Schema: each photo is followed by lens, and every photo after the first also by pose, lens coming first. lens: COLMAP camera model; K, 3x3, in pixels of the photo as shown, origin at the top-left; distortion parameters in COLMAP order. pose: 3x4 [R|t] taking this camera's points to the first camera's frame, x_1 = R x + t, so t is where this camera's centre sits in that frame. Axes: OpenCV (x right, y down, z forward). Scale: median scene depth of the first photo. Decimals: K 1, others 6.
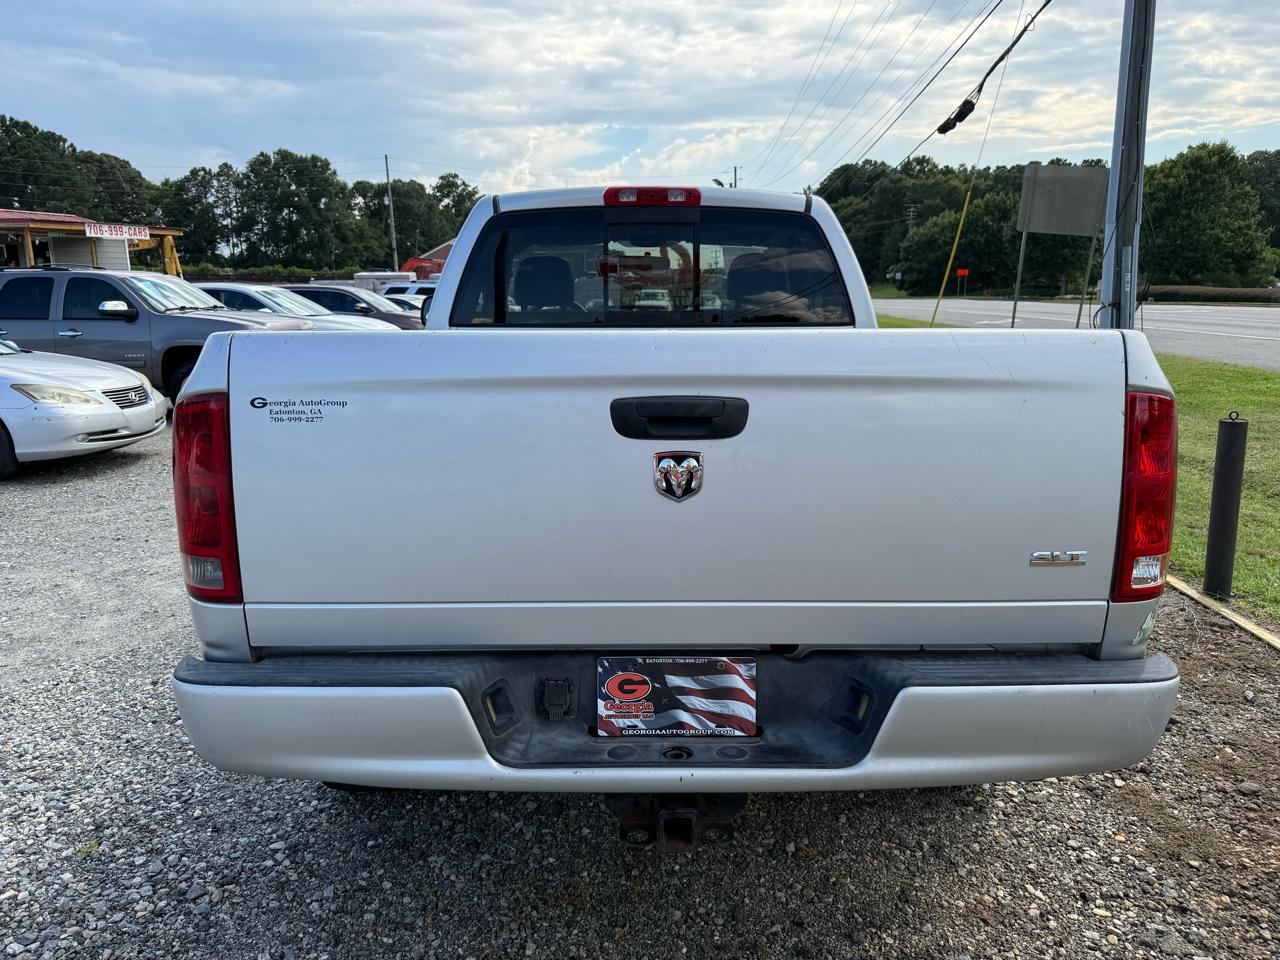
lens RADIAL K [[915.0, 0, 630.0], [0, 915.0, 476.3], [0, 0, 1]] dist [0.008615, -0.014554]
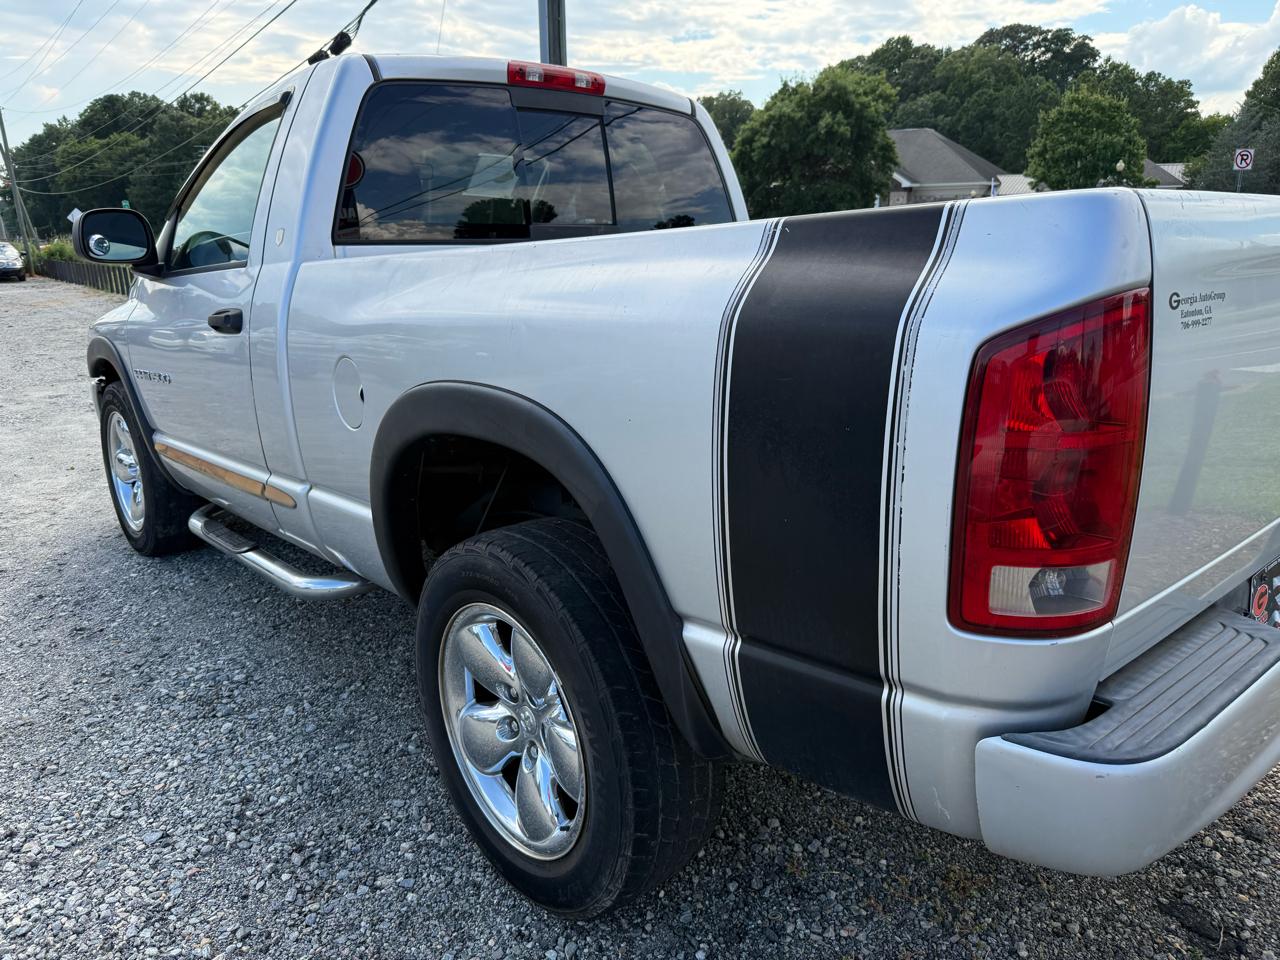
lens RADIAL K [[915.0, 0, 629.7], [0, 915.0, 486.9], [0, 0, 1]] dist [0.008615, -0.014554]
pose [[0.750521, -0.177803, 0.636477, -0.163102], [0.137767, 0.984061, 0.112451, -0.011214], [-0.646326, 0.003289, 0.763054, 0.111199]]
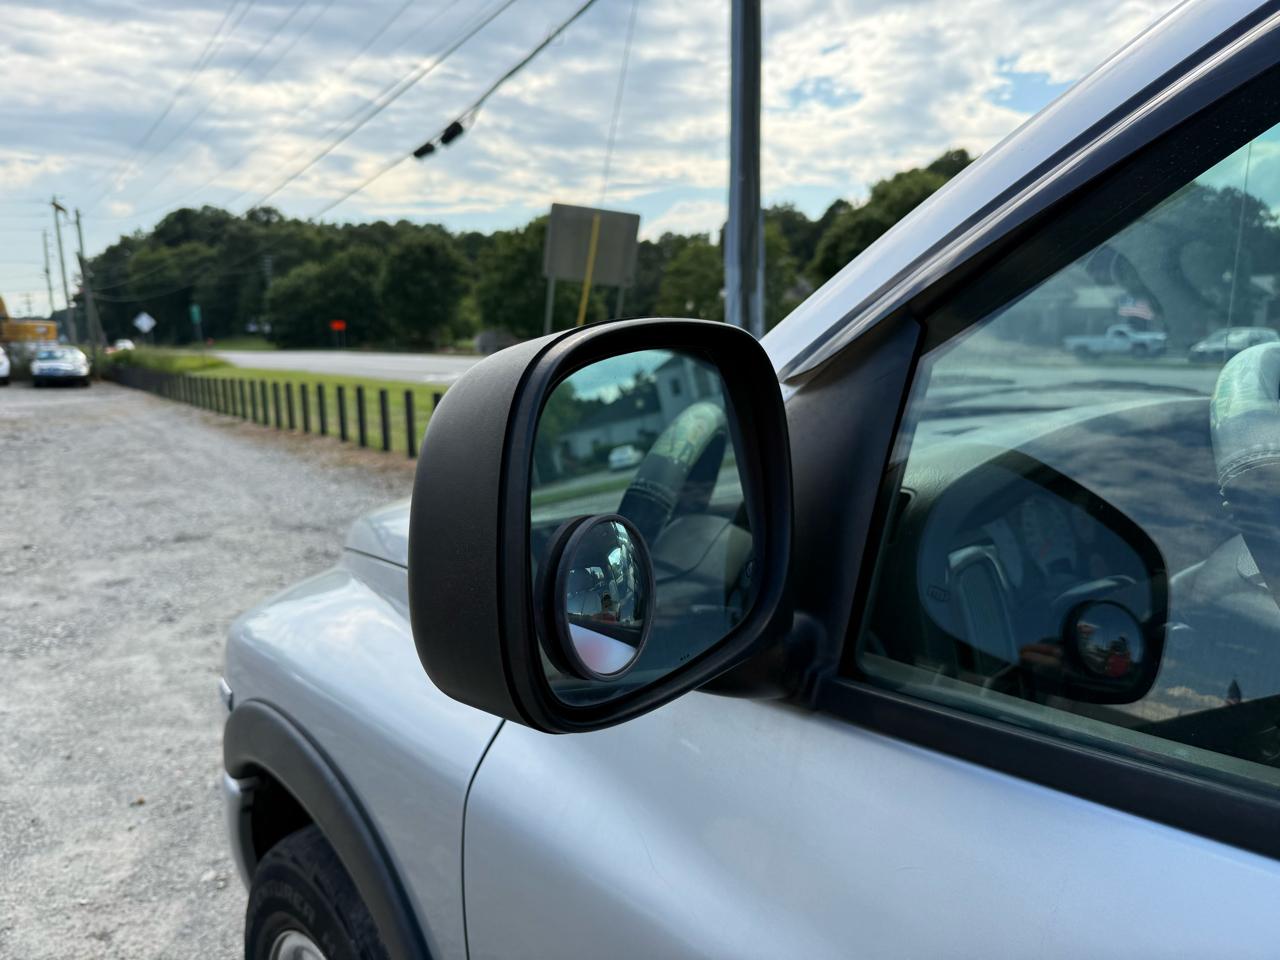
lens RADIAL K [[915.0, 0, 591.5], [0, 915.0, 485.3], [0, 0, 1]] dist [0.008615, -0.014554]
pose [[0.797720, -0.089963, 0.596280, -0.105647], [0.118082, 0.992970, -0.008160, -0.093662], [-0.591354, 0.076919, 0.802735, 0.462104]]
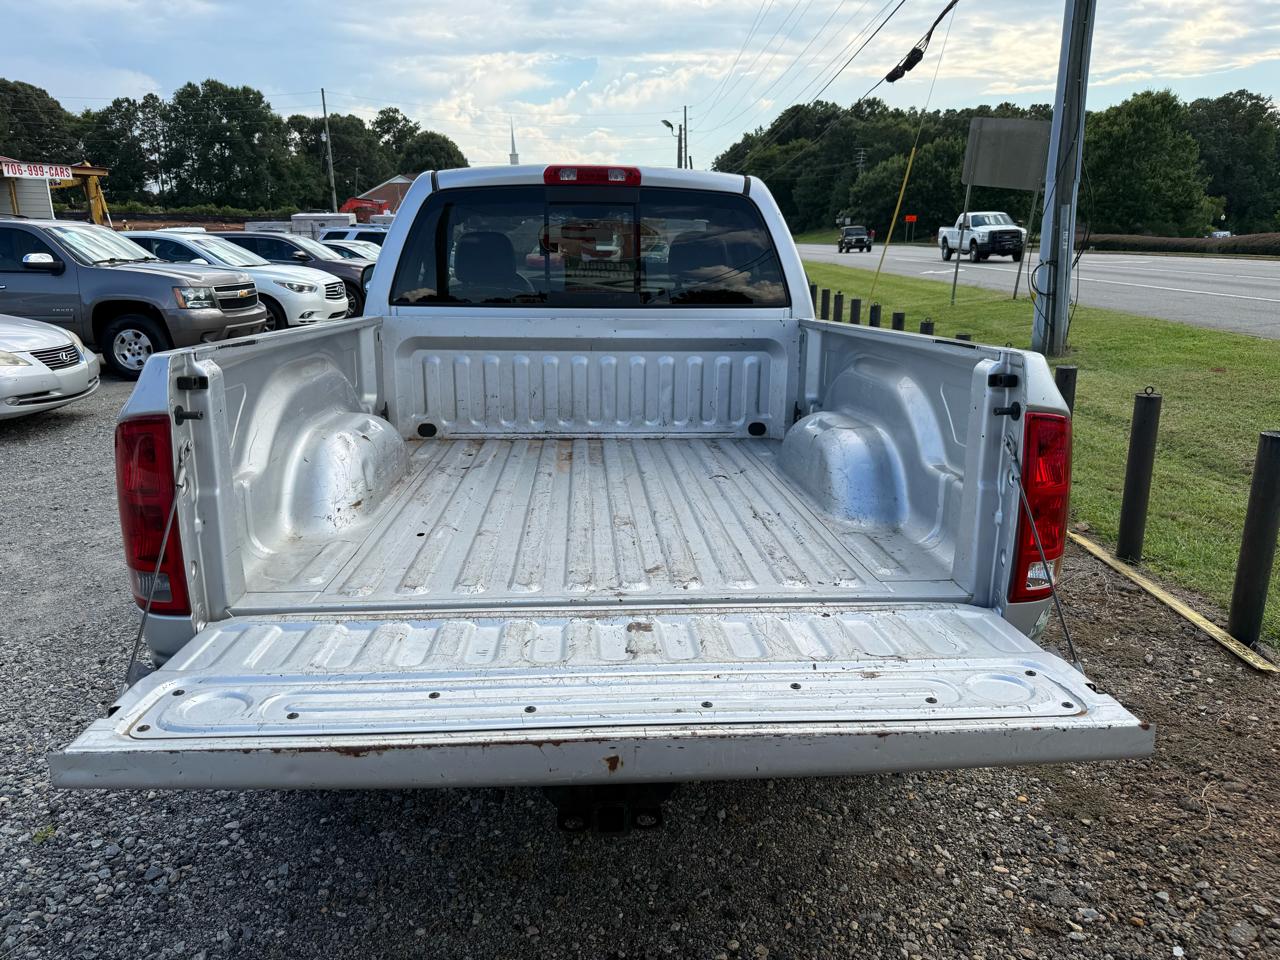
lens RADIAL K [[915.0, 0, 629.8], [0, 915.0, 486.0], [0, 0, 1]] dist [0.008615, -0.014554]
pose [[0.998514, -0.006728, 0.054077, 0.002835], [0.002933, 0.997547, 0.069944, -0.011936], [-0.054415, -0.069681, 0.996084, -0.007651]]
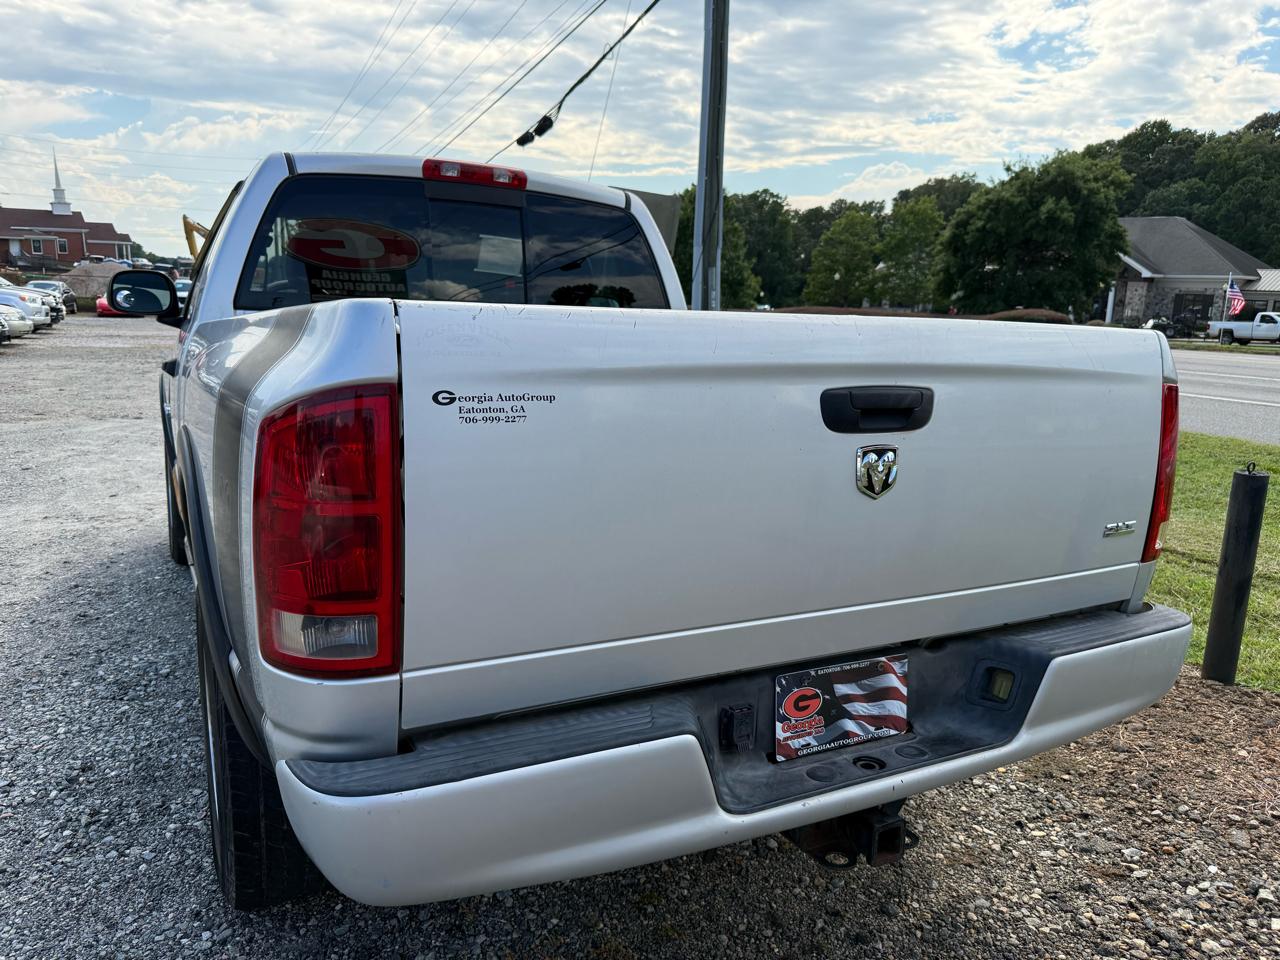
lens RADIAL K [[915.0, 0, 636.1], [0, 915.0, 493.2], [0, 0, 1]] dist [0.008615, -0.014554]
pose [[0.882380, -0.055980, 0.467195, -0.089232], [0.050055, 0.998431, 0.025095, -0.002093], [-0.467867, 0.001242, 0.883798, 0.040949]]
